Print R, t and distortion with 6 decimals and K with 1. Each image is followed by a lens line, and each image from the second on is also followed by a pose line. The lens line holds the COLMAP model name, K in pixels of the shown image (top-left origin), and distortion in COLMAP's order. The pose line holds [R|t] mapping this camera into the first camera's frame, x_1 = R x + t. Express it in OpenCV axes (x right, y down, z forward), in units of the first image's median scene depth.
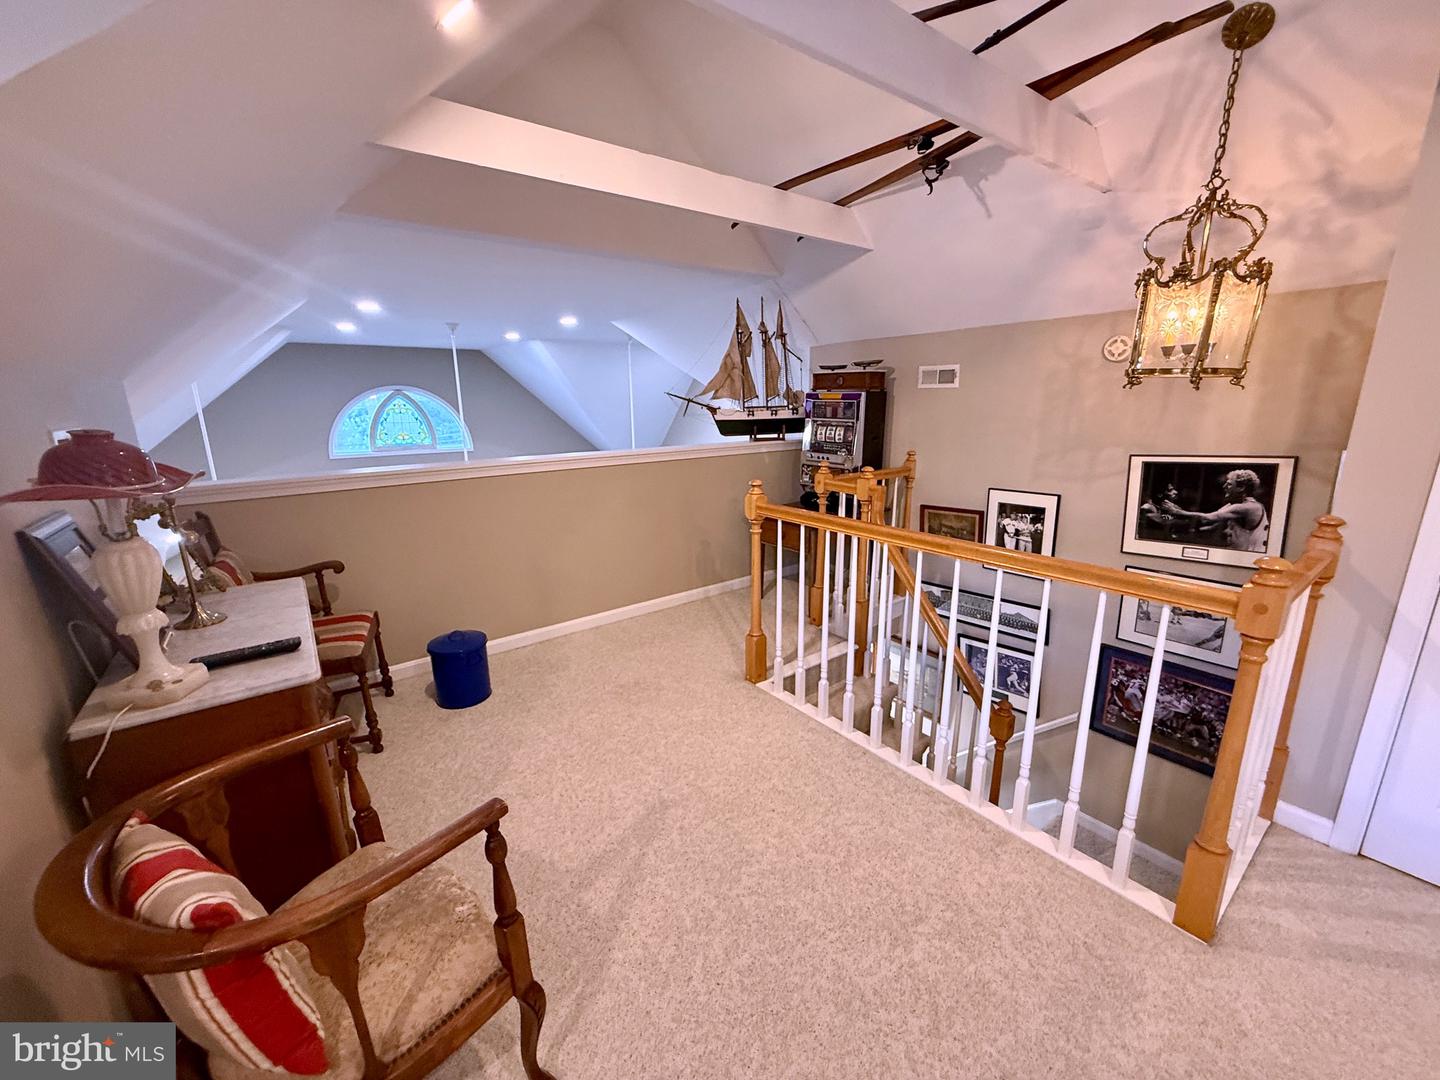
lens RADIAL K [[575.3, 0, 716.2], [0, 575.3, 540.0], [0, 0, 1]] dist [-0.002503, 0.000645]
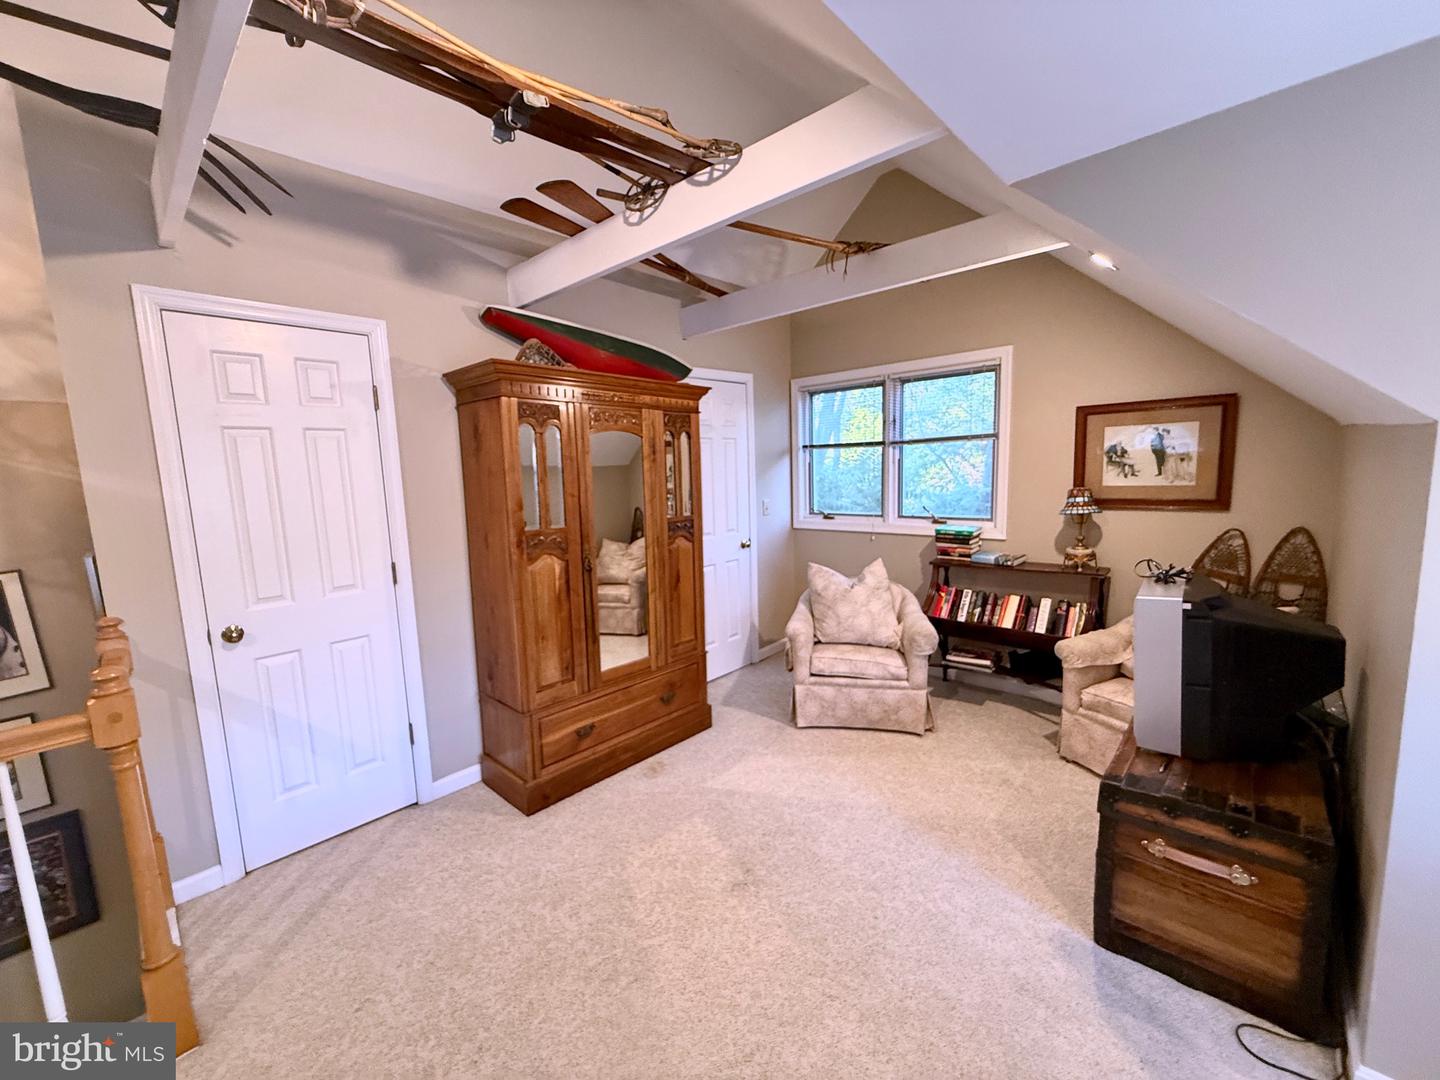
lens RADIAL K [[575.3, 0, 717.0], [0, 575.3, 540.2], [0, 0, 1]] dist [-0.002503, 0.000645]
pose [[-0.164691, -0.110744, 0.980108, -0.075159], [0.269735, 0.950742, 0.152750, -0.018181], [-0.948746, 0.289526, -0.126708, 0.006941]]
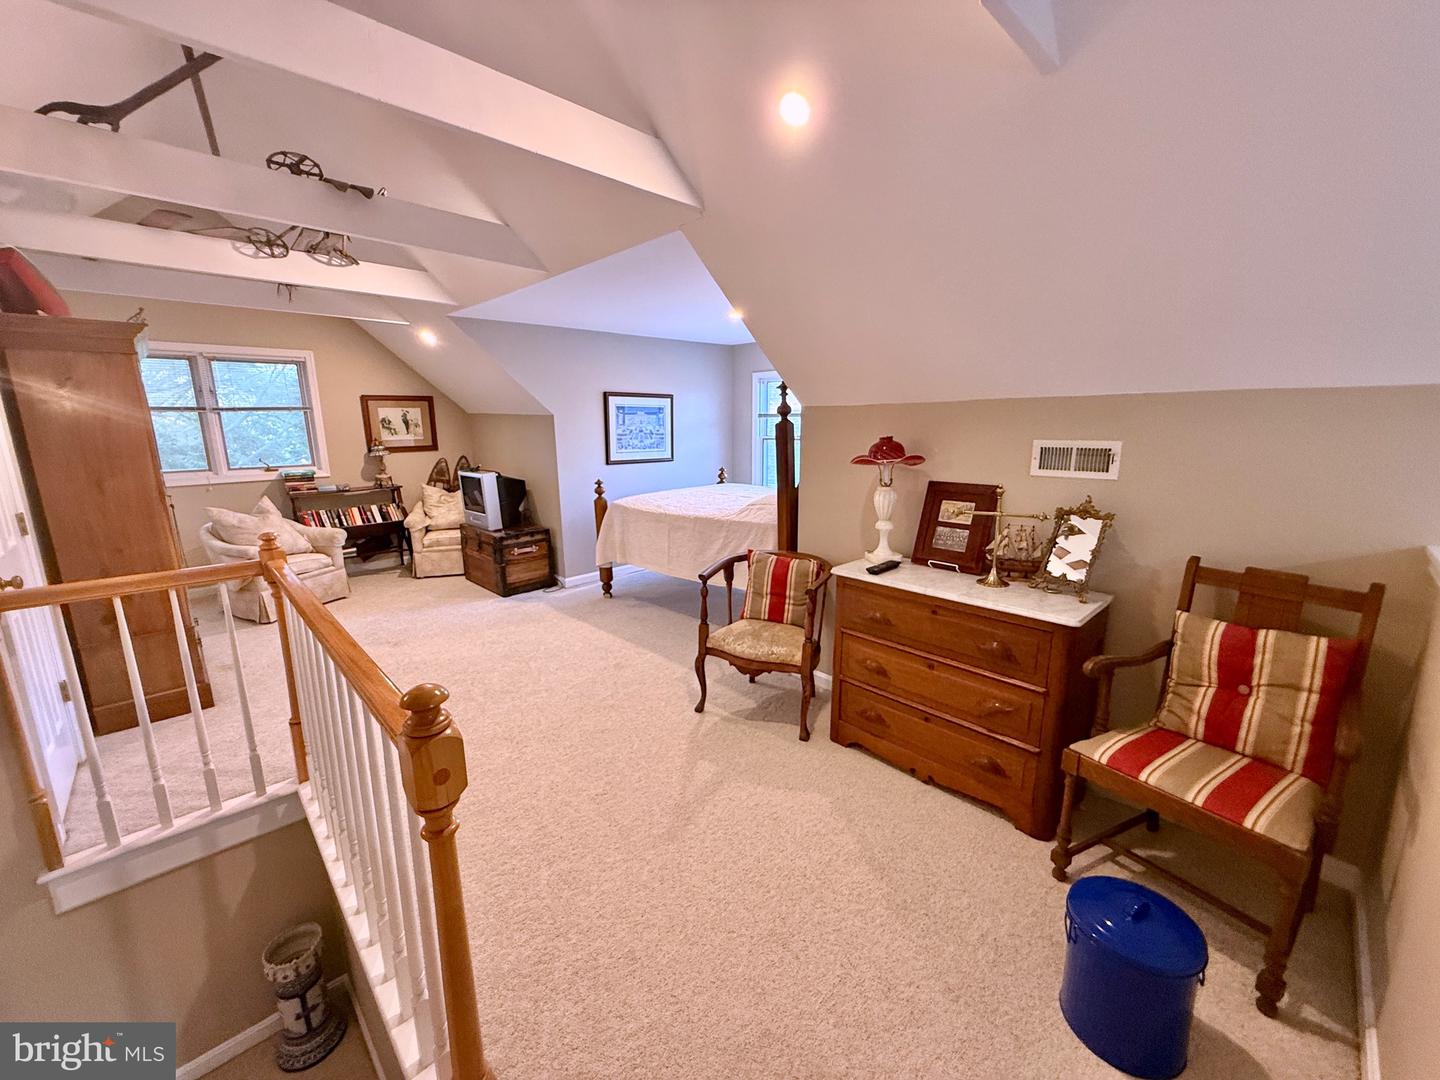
lens RADIAL K [[575.3, 0, 721.1], [0, 575.3, 537.8], [0, 0, 1]] dist [-0.002503, 0.000645]
pose [[-0.992789, 0.044886, -0.111157, -0.051618], [-0.006868, 0.904433, 0.426561, -0.250258], [0.119680, 0.424248, -0.897602, 0.991914]]
